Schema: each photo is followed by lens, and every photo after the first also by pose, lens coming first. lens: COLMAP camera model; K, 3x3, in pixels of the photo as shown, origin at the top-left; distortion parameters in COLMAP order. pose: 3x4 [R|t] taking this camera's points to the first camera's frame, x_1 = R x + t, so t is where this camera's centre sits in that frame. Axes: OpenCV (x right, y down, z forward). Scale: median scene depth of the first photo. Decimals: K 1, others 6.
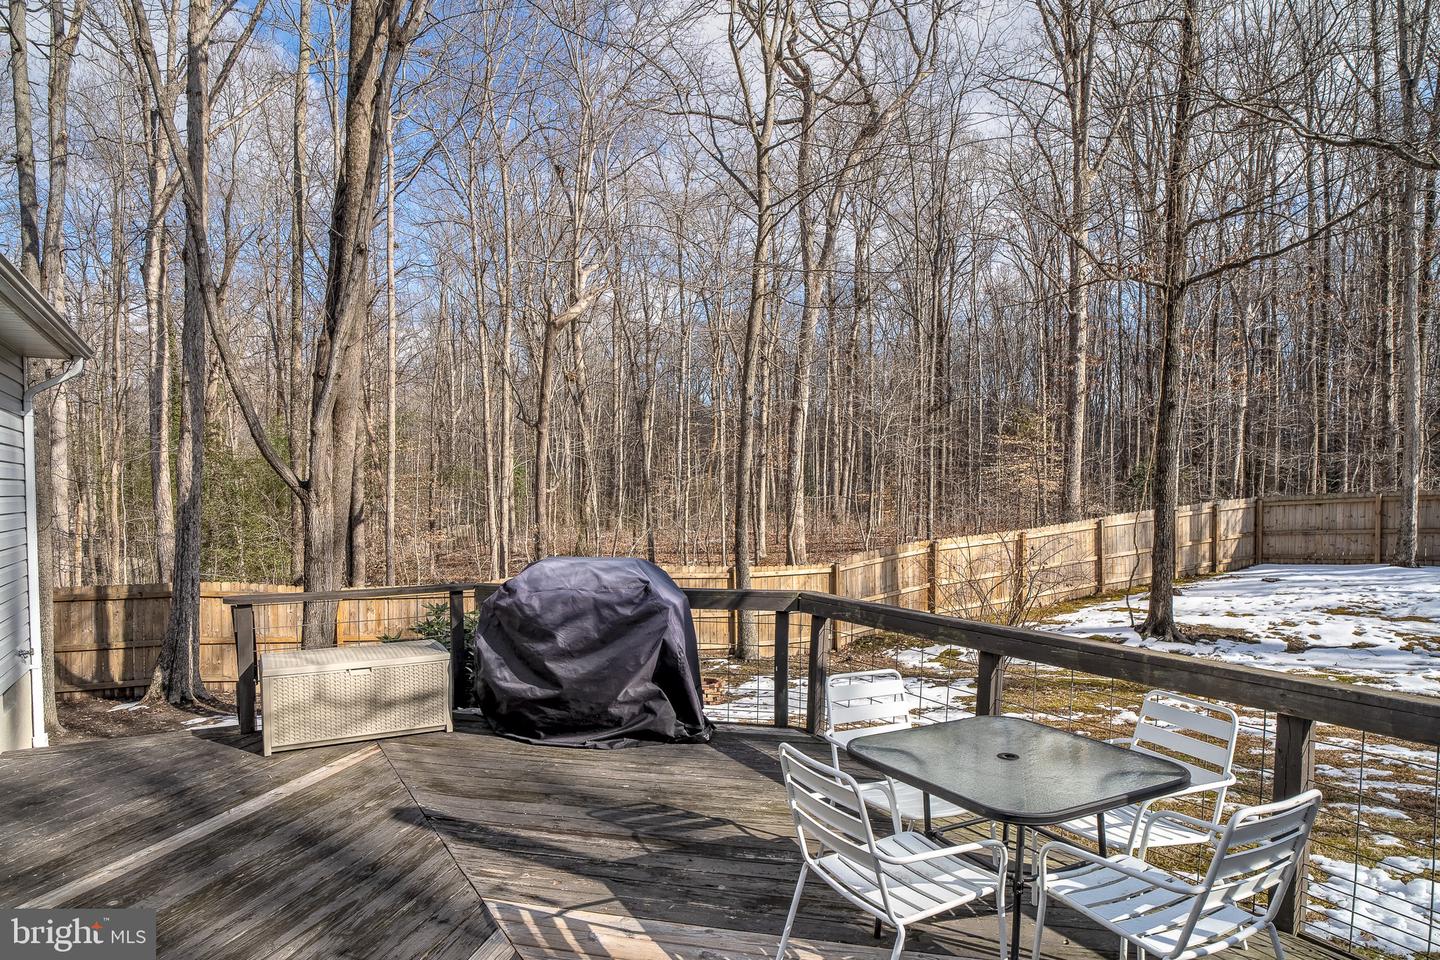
lens RADIAL K [[836.8, 0, 658.6], [0, 836.8, 514.2], [0, 0, 1]] dist [-0.045438, 0.019545]
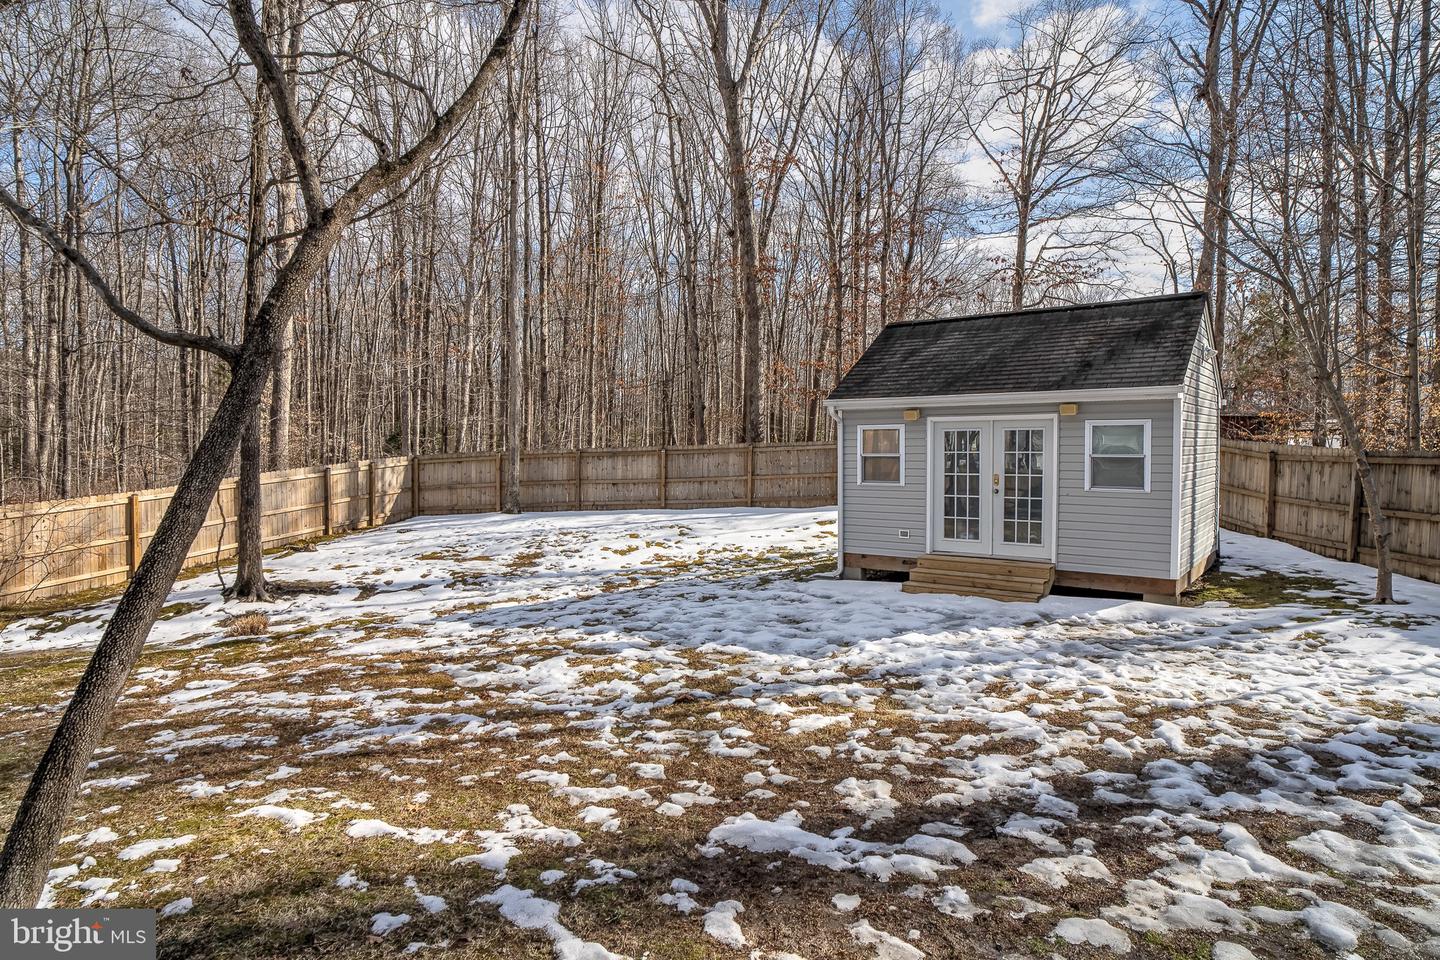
lens RADIAL K [[836.8, 0, 698.6], [0, 836.8, 465.9], [0, 0, 1]] dist [-0.045438, 0.019545]
pose [[0.701511, -0.006803, 0.712626, 0.277237], [0.012495, 0.999918, -0.002754, 0.002550], [-0.712549, 0.010836, 0.701538, -0.064682]]
